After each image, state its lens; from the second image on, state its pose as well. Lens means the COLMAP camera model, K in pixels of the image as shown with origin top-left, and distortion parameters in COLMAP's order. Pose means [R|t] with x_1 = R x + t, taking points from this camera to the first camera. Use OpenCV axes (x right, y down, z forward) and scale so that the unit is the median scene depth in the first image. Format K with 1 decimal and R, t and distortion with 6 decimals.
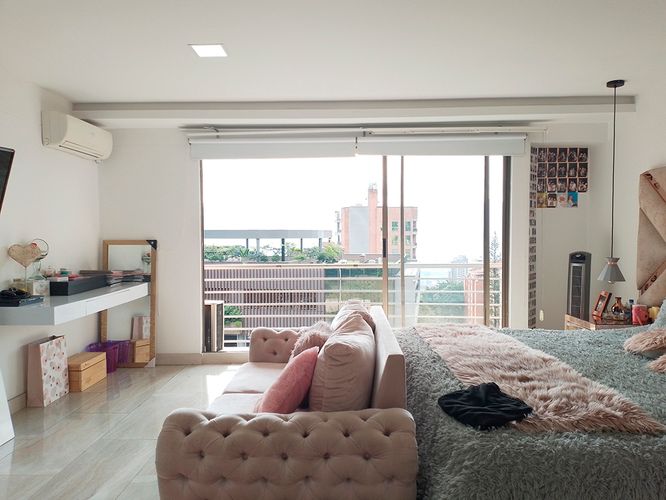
lens RADIAL K [[486.4, 0, 333.0], [0, 486.4, 250.0], [0, 0, 1]] dist [0.004715, -0.000612]
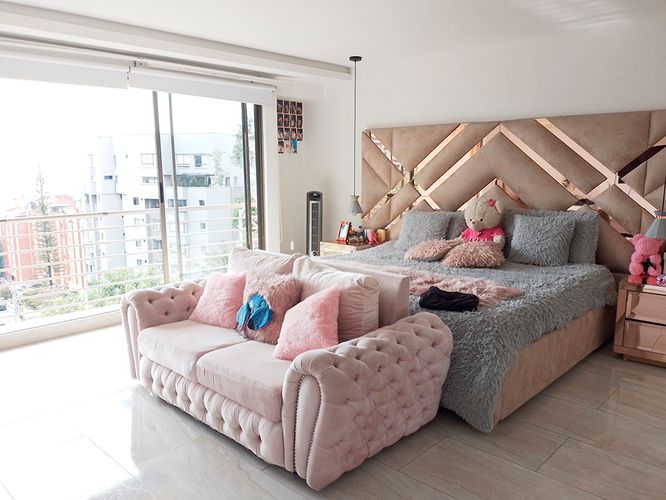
lens RADIAL K [[505.8, 0, 333.0], [0, 505.8, 250.0], [0, 0, 1]] dist [0.054048, -0.005348]
pose [[0.679882, -0.115199, 0.724217, -0.400941], [0.022830, 0.990430, 0.136113, -0.021830], [-0.732966, -0.076007, 0.676006, 0.080034]]
